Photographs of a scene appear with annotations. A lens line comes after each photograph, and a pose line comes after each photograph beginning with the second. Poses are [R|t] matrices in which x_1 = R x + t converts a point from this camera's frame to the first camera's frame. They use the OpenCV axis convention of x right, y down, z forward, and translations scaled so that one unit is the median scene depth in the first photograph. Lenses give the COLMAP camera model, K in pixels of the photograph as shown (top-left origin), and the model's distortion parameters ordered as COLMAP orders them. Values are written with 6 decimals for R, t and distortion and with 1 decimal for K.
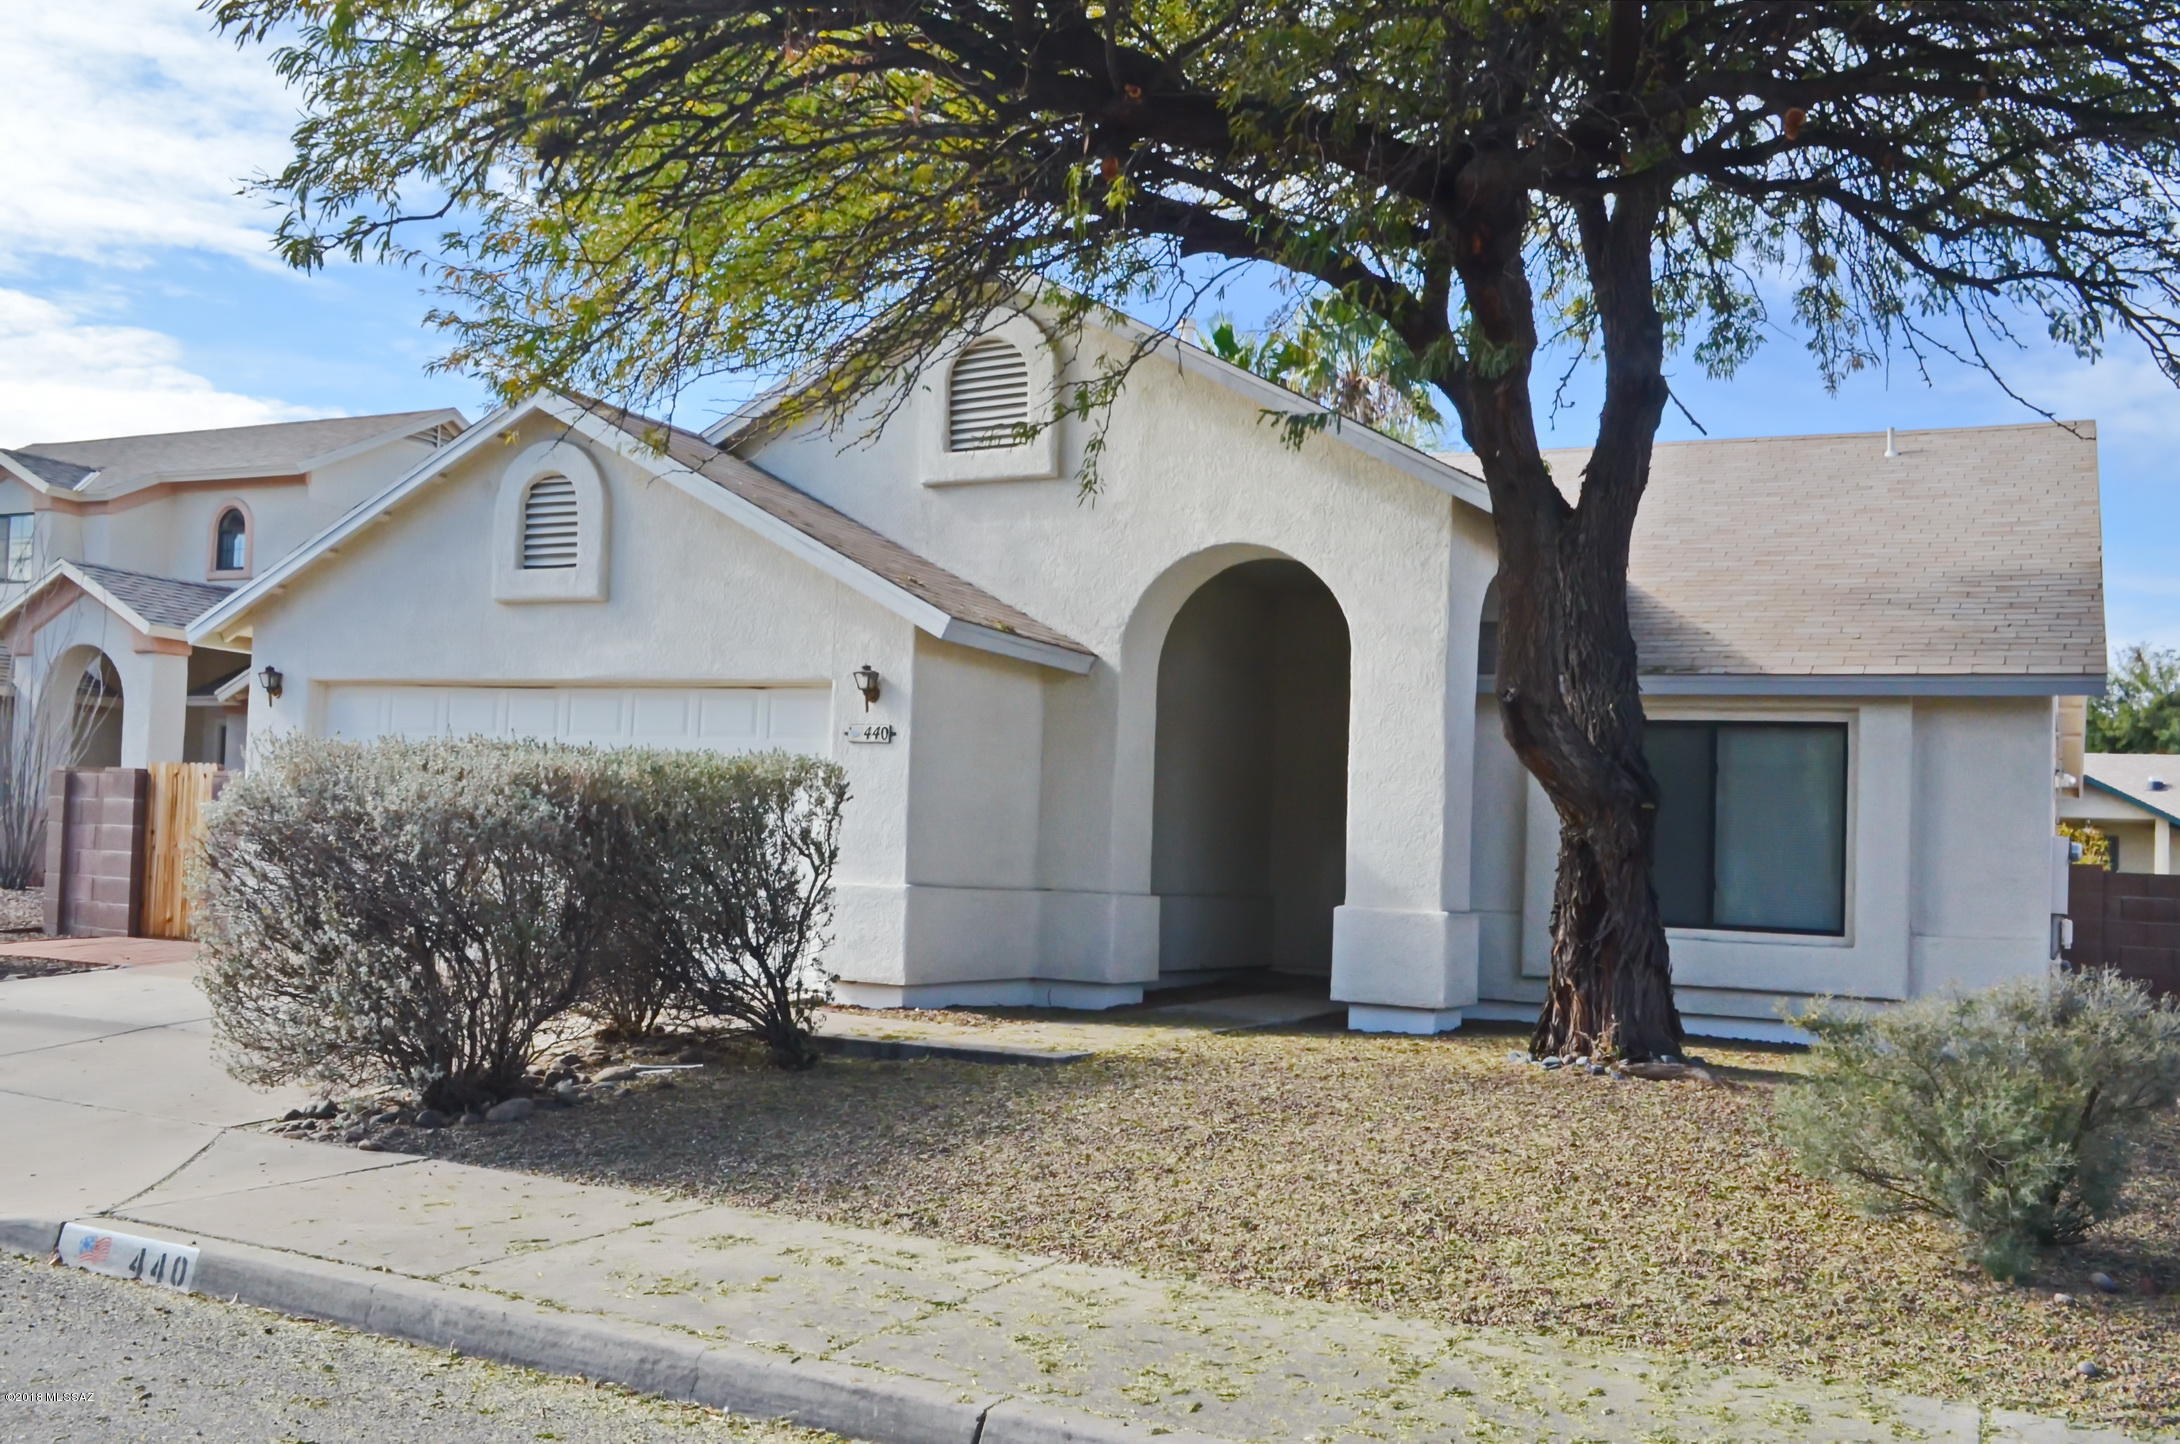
lens RADIAL K [[2095.6, 0, 1090.0], [0, 2095.6, 722.0], [0, 0, 1]] dist [-0.004461, -0.000083]
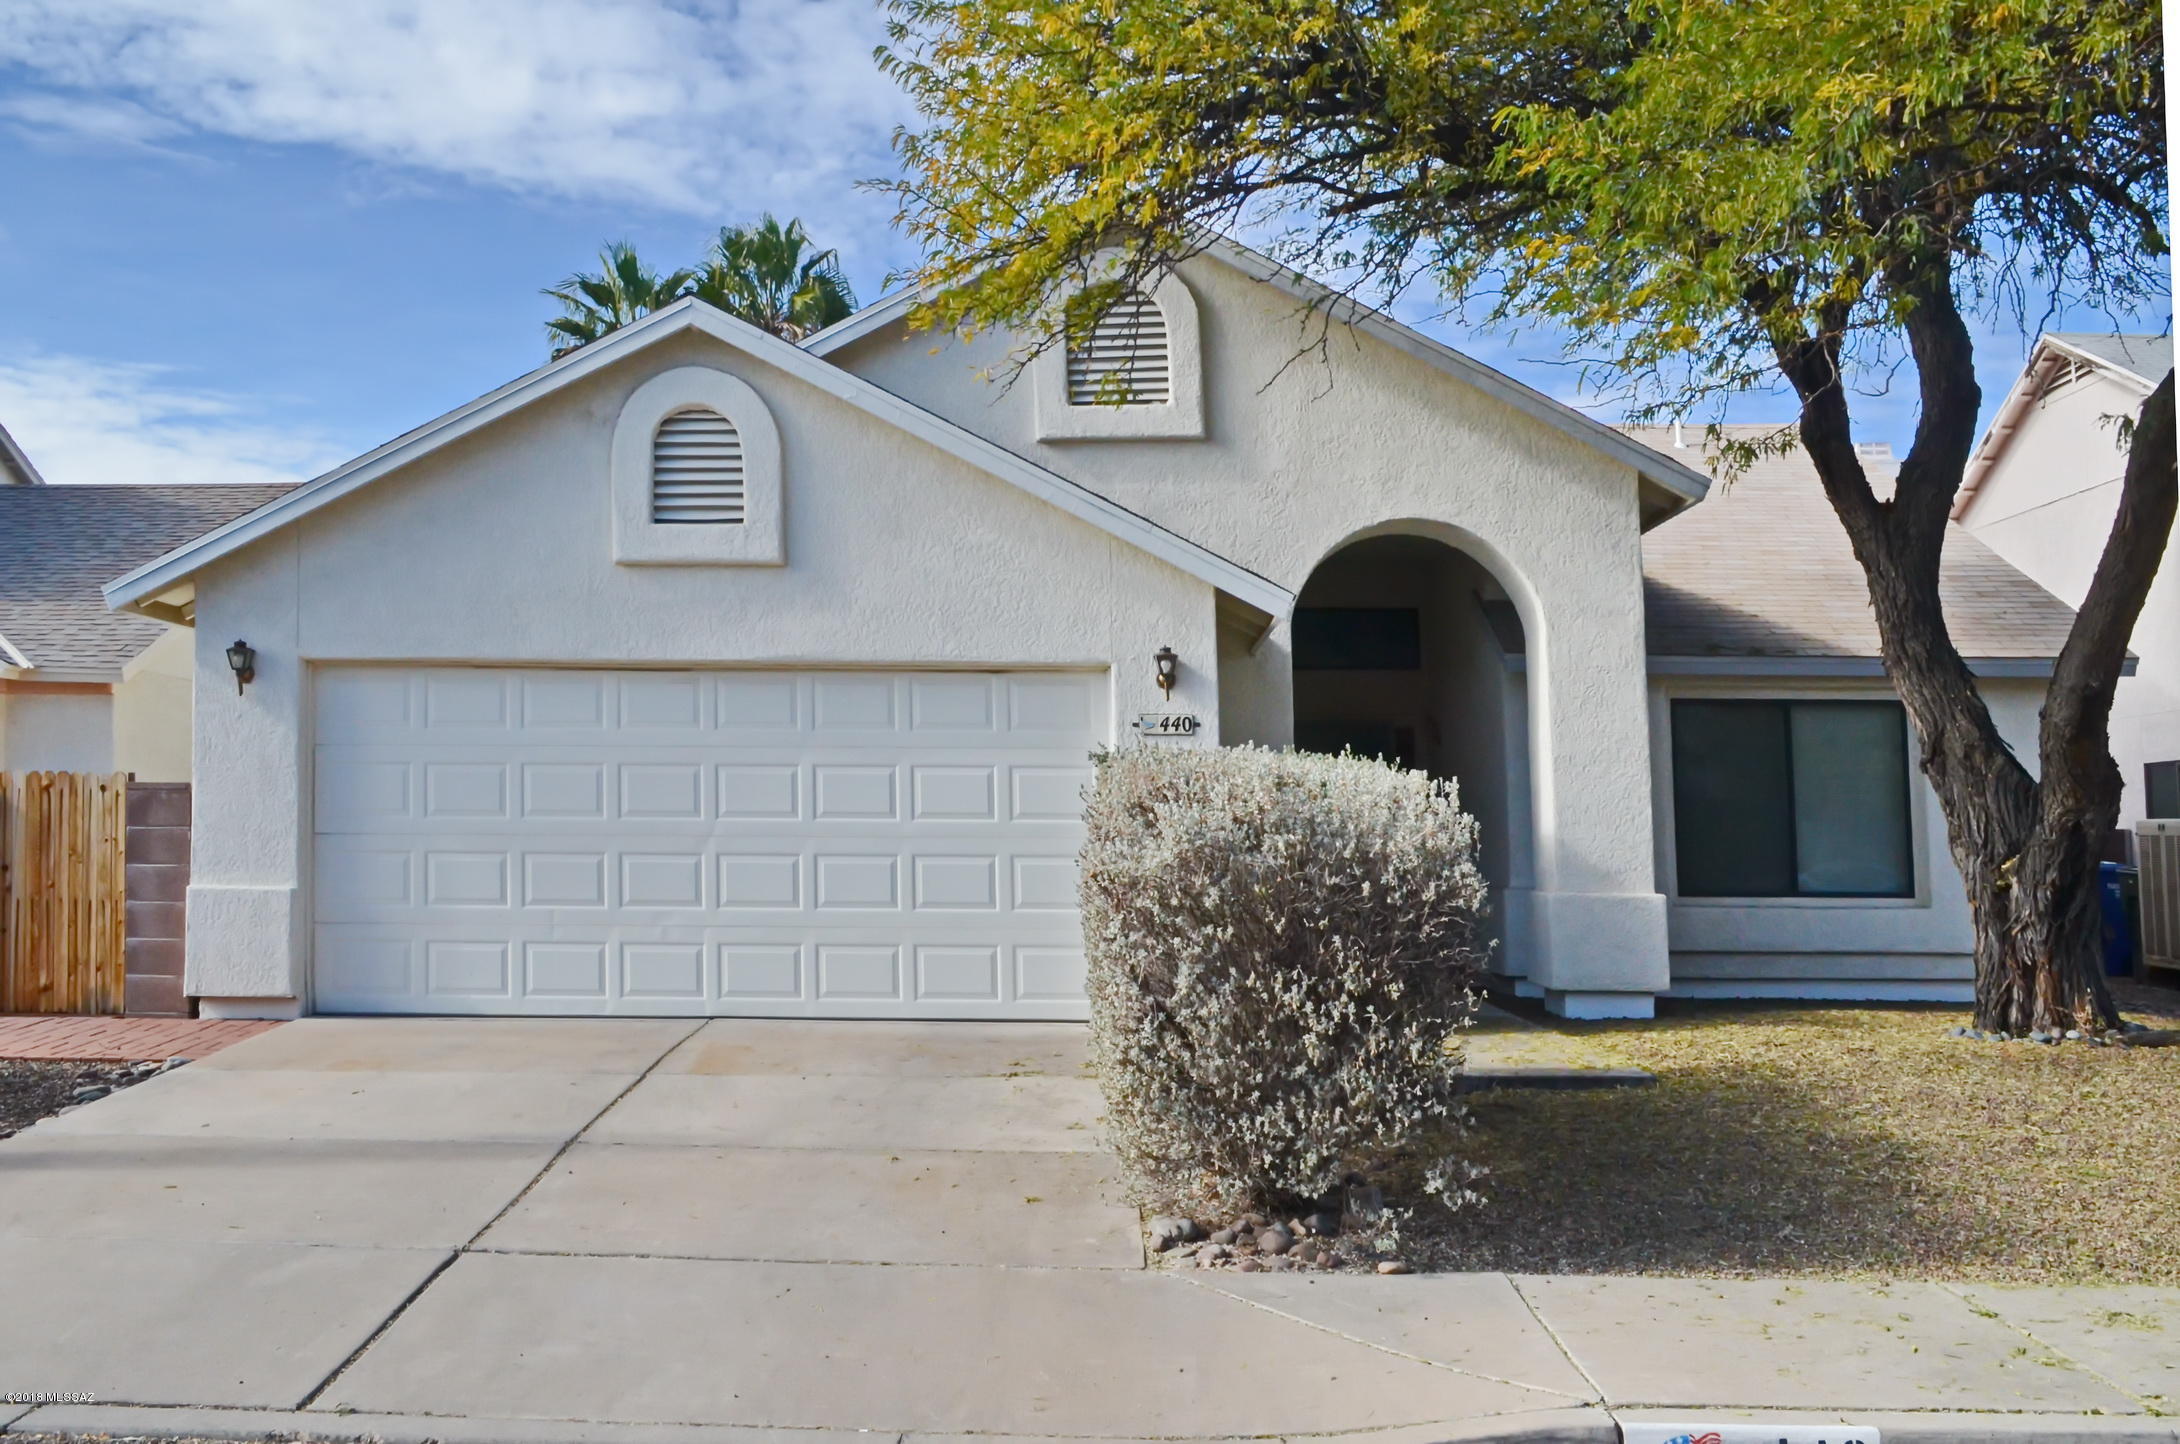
lens RADIAL K [[2095.6, 0, 1090.0], [0, 2095.6, 722.0], [0, 0, 1]] dist [-0.004461, -0.000083]
pose [[0.895409, -0.013104, 0.445052, -0.496391], [0.004595, 0.999786, 0.020193, -0.012706], [-0.445221, -0.016036, 0.895277, 0.211472]]
